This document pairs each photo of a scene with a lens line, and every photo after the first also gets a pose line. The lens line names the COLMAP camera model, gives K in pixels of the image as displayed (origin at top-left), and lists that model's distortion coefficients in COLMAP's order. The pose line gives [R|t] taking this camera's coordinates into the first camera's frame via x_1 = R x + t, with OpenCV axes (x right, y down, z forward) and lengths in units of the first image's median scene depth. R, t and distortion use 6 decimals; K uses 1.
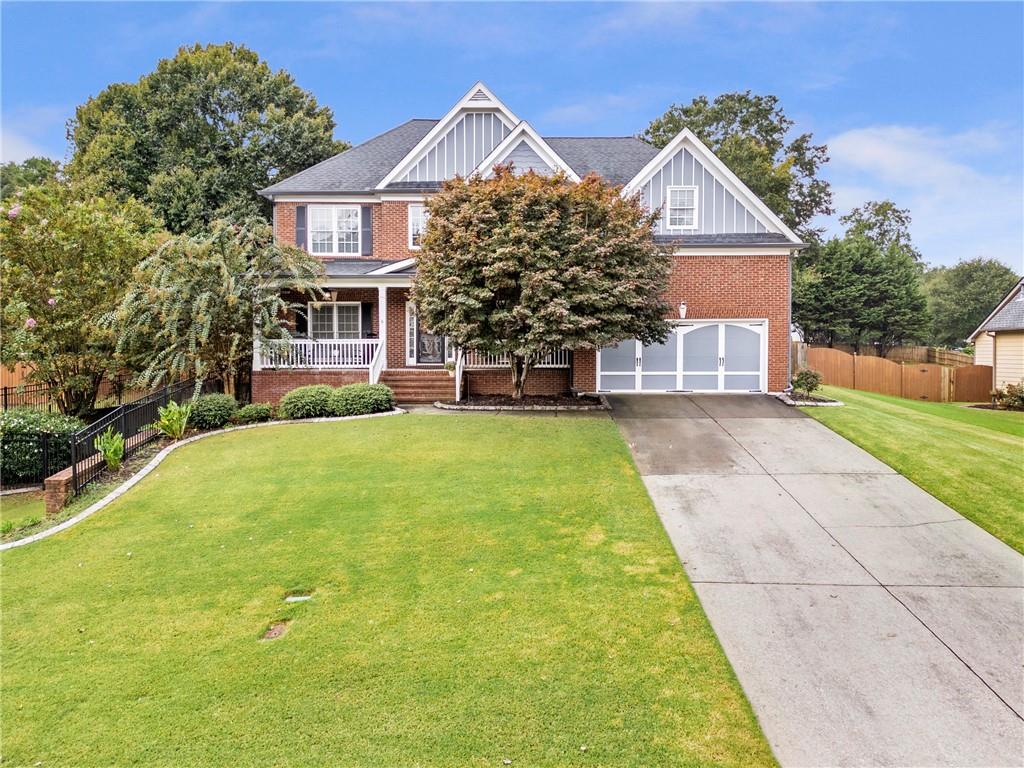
lens RADIAL K [[742.8, 0, 512.0], [0, 742.8, 384.0], [0, 0, 1]] dist [0.026859, -0.000187]
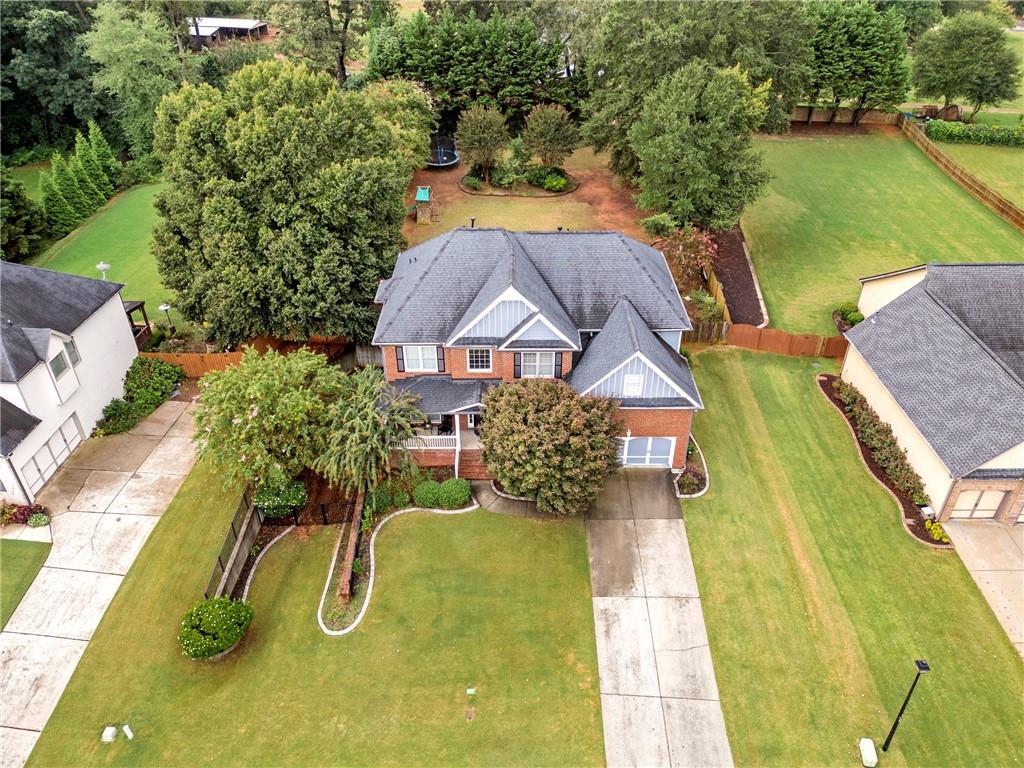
lens RADIAL K [[726.3, 0, 512.0], [0, 726.3, 384.0], [0, 0, 1]] dist [0.048629, -0.000248]
pose [[0.999903, -0.012691, 0.005698, -0.059319], [0.007614, 0.842009, 0.539409, -1.143632], [-0.011643, -0.539314, 0.842025, -0.400747]]
